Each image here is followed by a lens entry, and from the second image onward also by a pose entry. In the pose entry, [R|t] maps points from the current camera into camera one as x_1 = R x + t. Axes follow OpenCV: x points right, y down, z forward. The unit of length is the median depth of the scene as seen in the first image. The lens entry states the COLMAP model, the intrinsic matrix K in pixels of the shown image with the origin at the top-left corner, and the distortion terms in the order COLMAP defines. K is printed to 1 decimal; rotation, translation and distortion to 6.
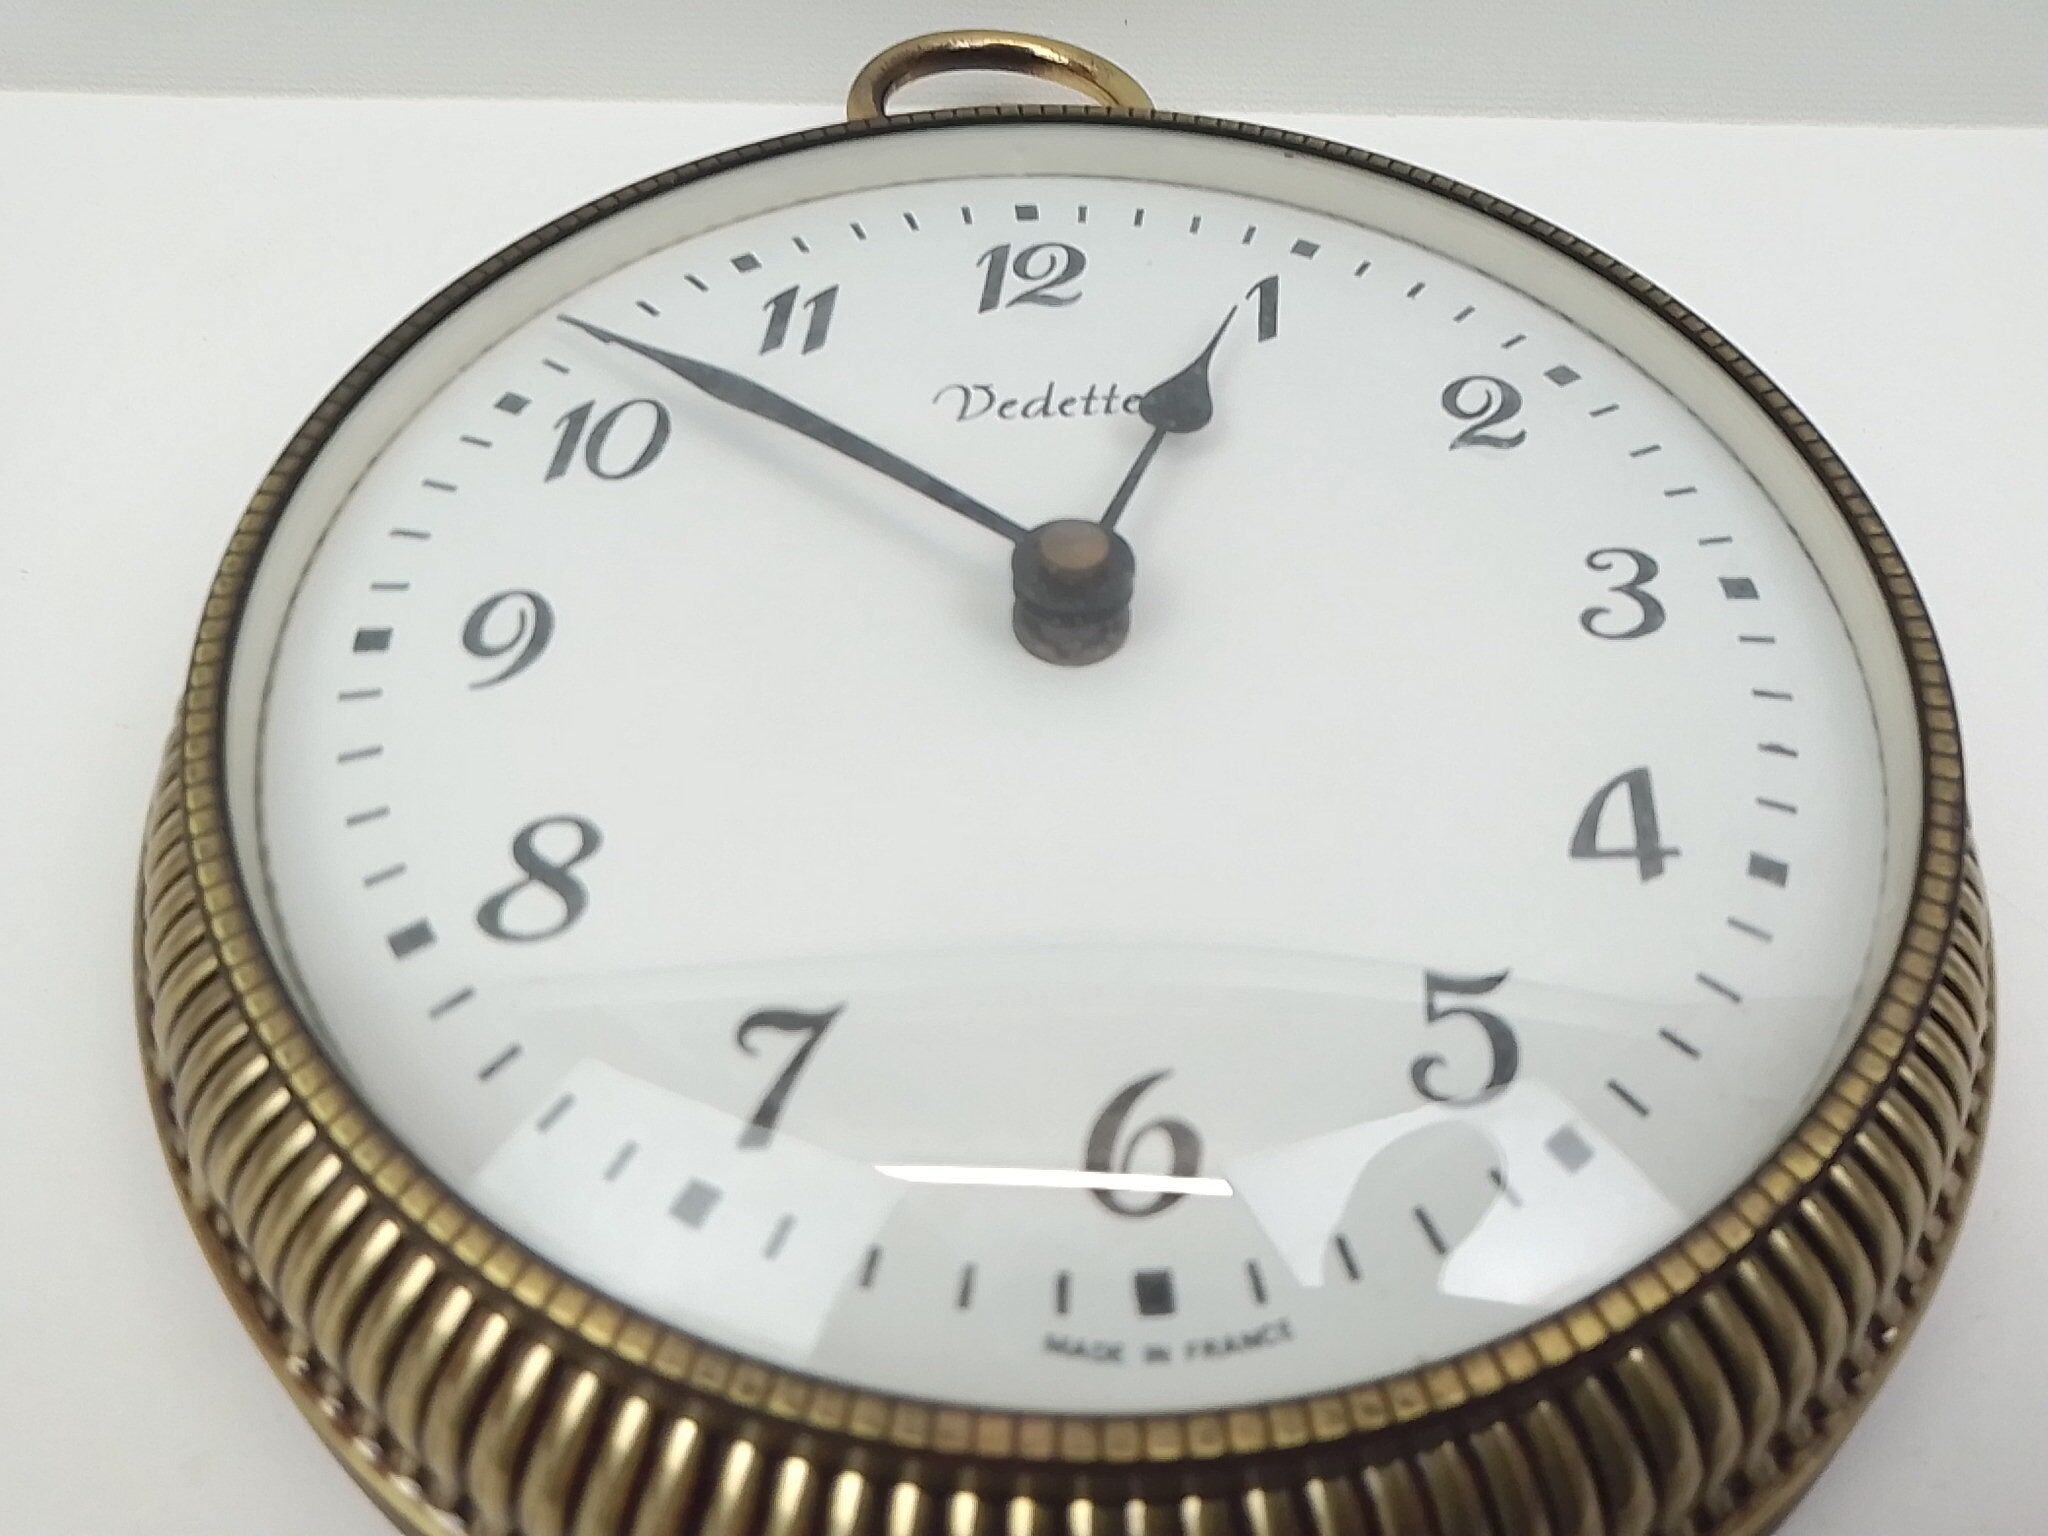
lens RADIAL K [[1671.0, 0, 1024.0], [0, 1671.0, 768.0], [0, 0, 1]] dist [-0.013897, -0.003534]
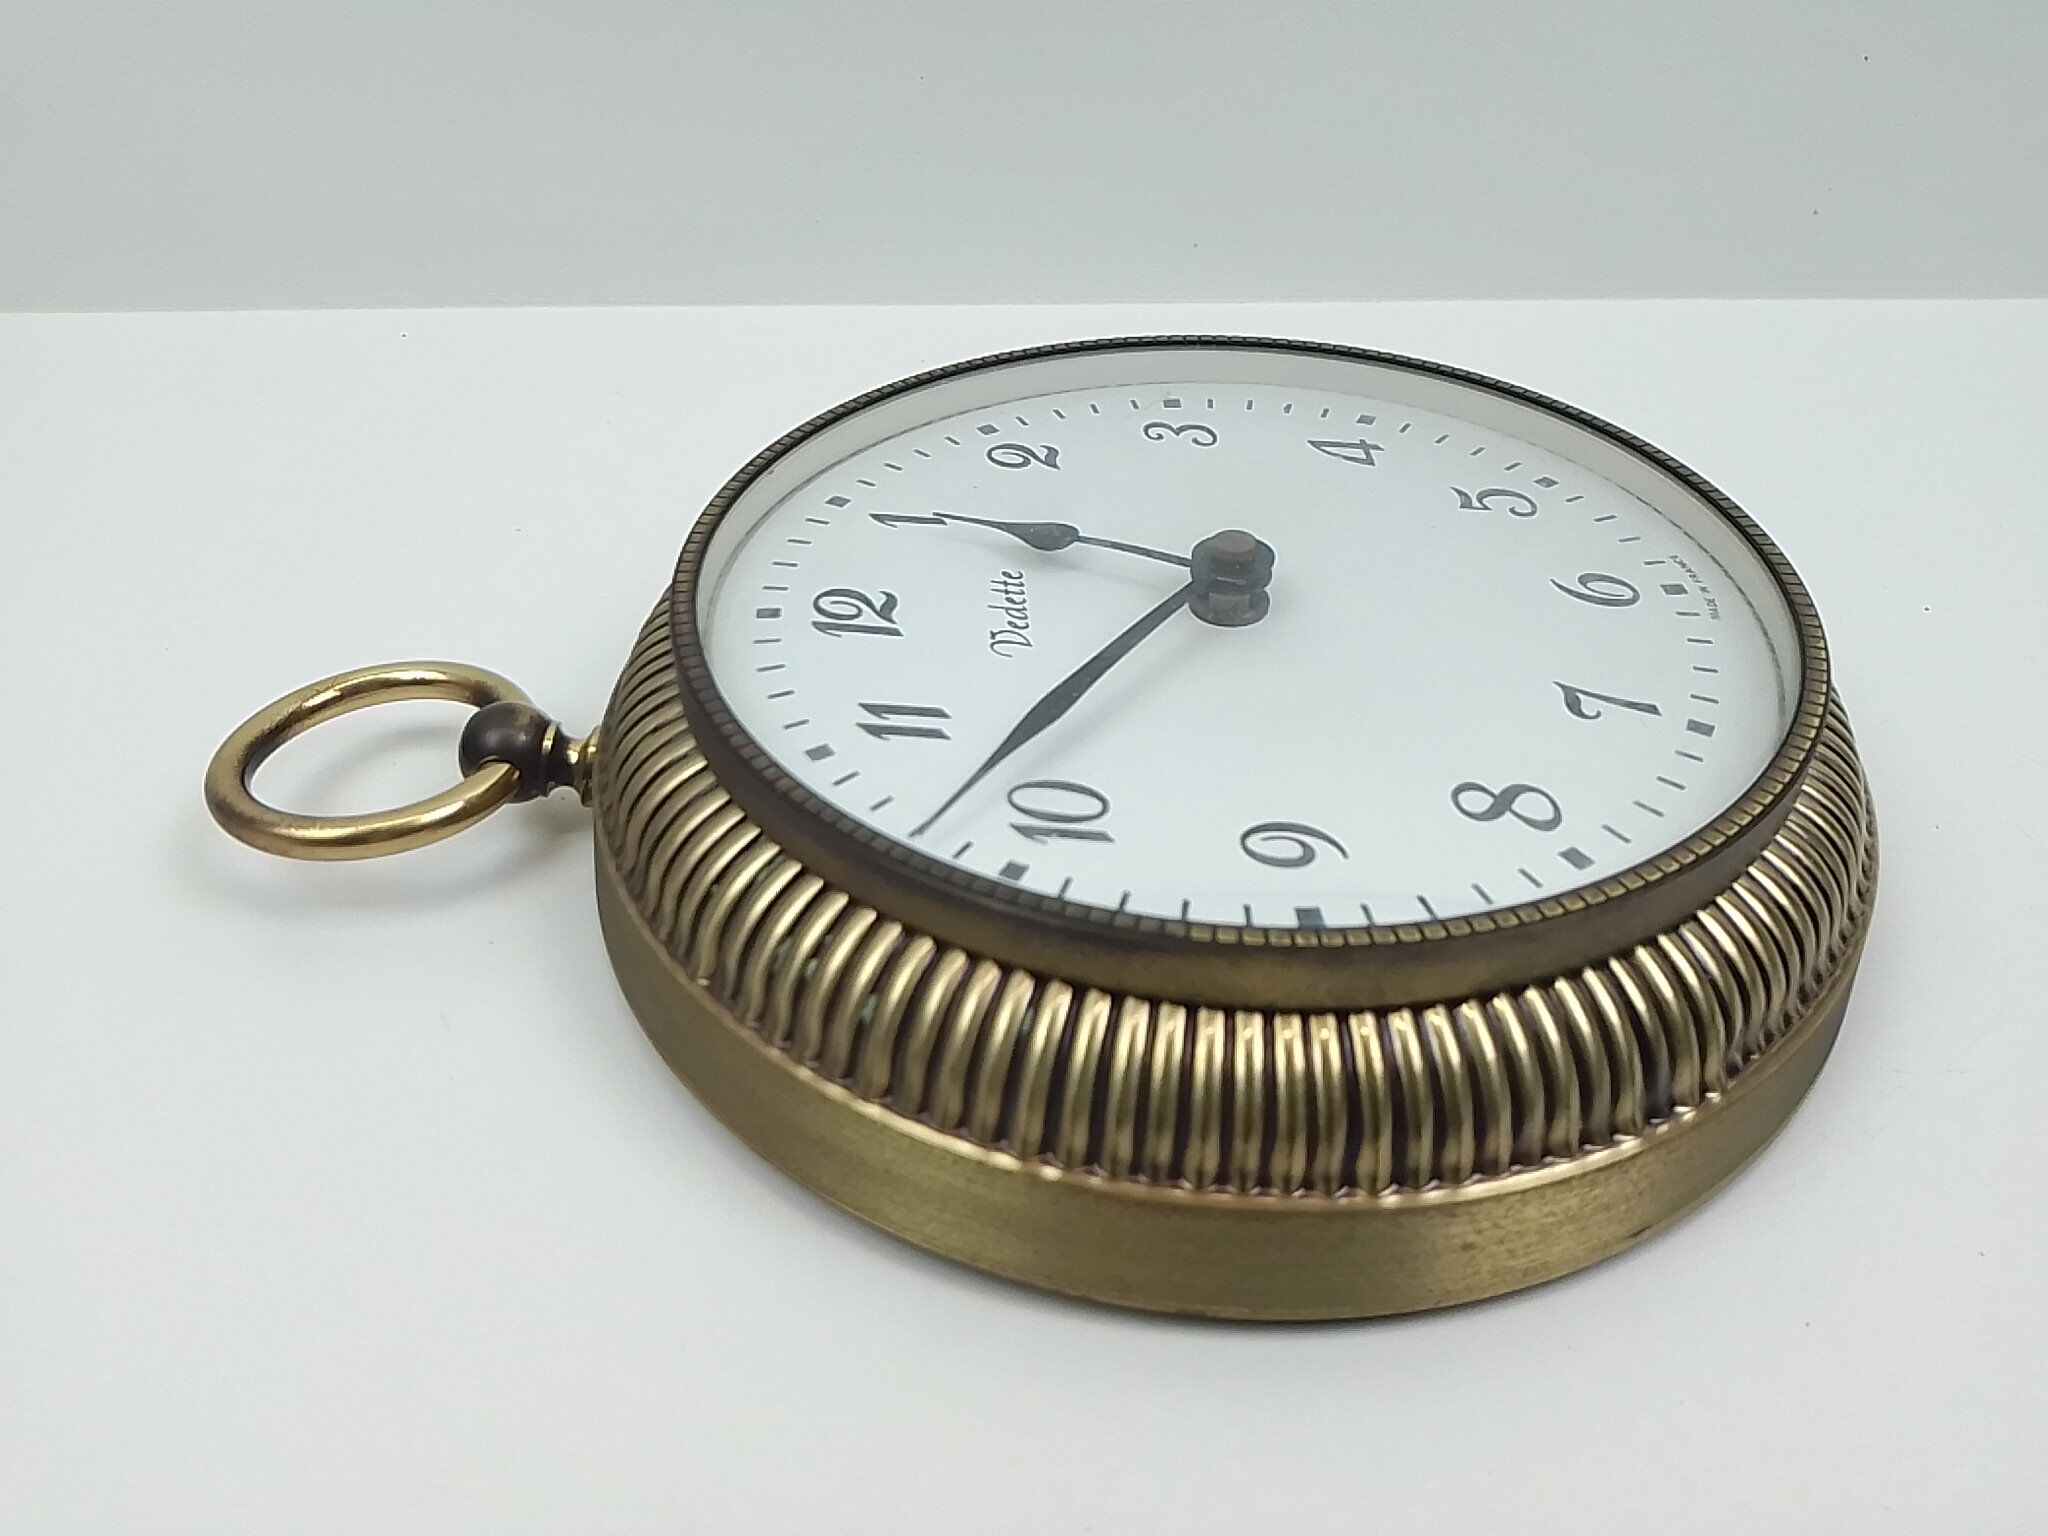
lens RADIAL K [[1562.2, 0, 1042.6], [0, 1562.2, 764.4], [0, 0, 1]] dist [0.005414, -0.001411]
pose [[0.016283, -0.633395, 0.773657, -1.154103], [0.789452, 0.482984, 0.378804, -0.683401], [-0.613597, 0.604597, 0.507899, 0.468372]]
